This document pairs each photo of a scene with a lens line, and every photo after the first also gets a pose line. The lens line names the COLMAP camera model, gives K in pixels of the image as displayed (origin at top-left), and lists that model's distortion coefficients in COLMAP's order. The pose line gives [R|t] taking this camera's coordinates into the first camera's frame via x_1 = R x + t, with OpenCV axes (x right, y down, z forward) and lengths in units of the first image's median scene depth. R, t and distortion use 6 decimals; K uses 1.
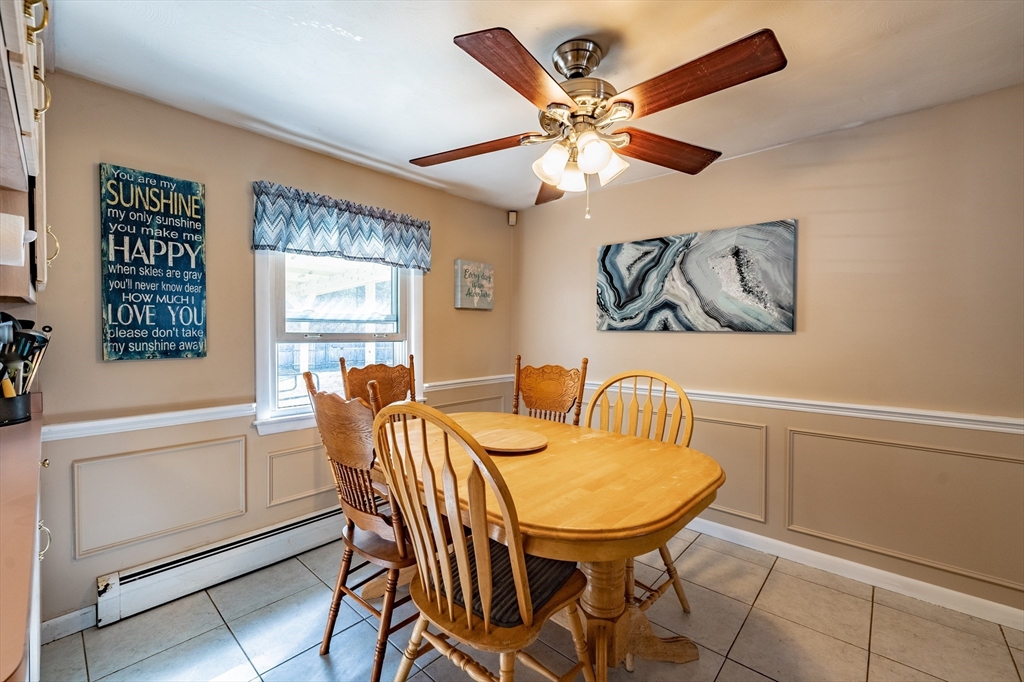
lens RADIAL K [[419.8, 0, 510.7], [0, 419.8, 337.3], [0, 0, 1]] dist [0.001810, -0.000153]
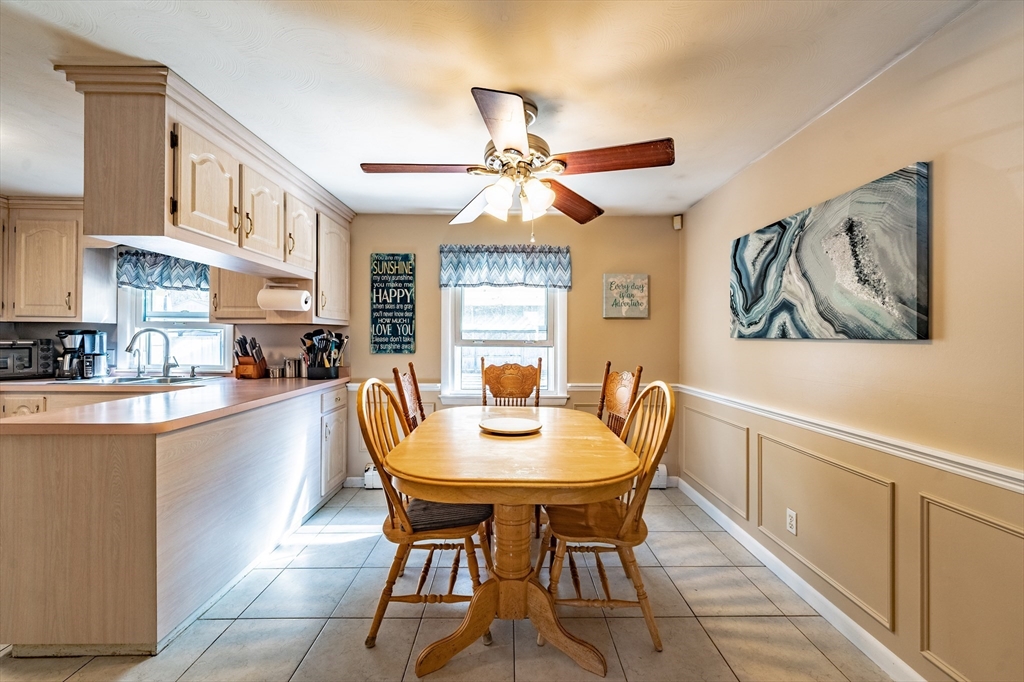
lens RADIAL K [[415.3, 0, 515.4], [0, 415.3, 336.9], [0, 0, 1]] dist [-0.002107, -0.000412]
pose [[0.682767, -0.002846, -0.730631, 0.673401], [-0.013406, 0.999775, -0.016422, 0.001128], [0.730513, 0.021007, 0.682575, 0.121536]]
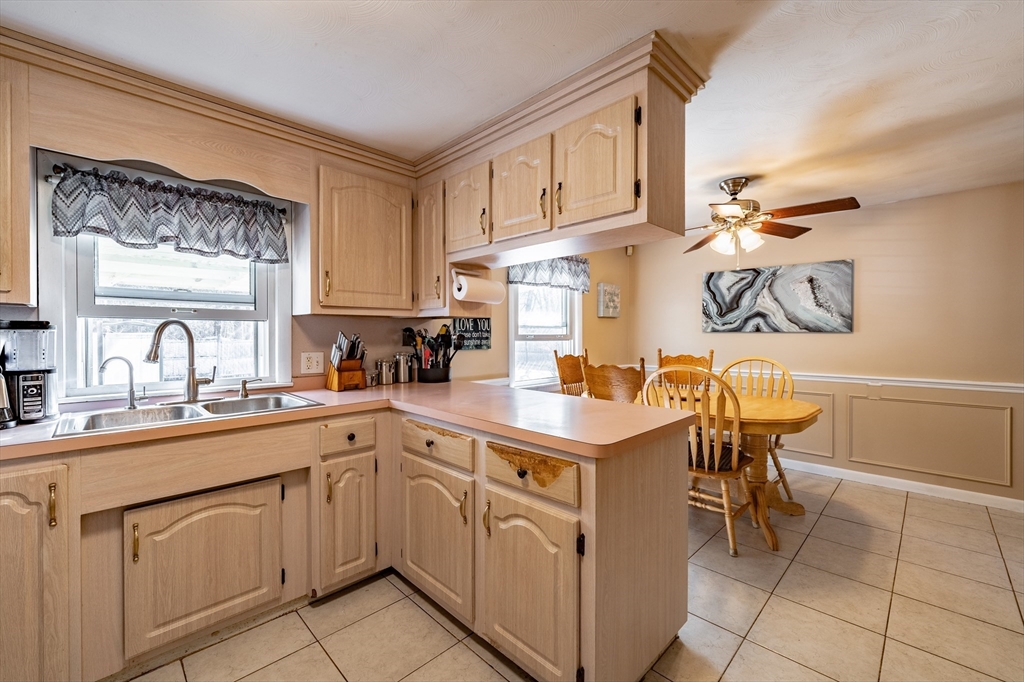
lens RADIAL K [[419.8, 0, 510.7], [0, 419.8, 337.3], [0, 0, 1]] dist [0.001810, -0.000153]
pose [[0.998737, -0.005446, -0.049947, -0.476161], [0.005088, 0.999960, -0.007290, 0.010485], [0.049985, 0.007027, 0.998725, -0.574303]]
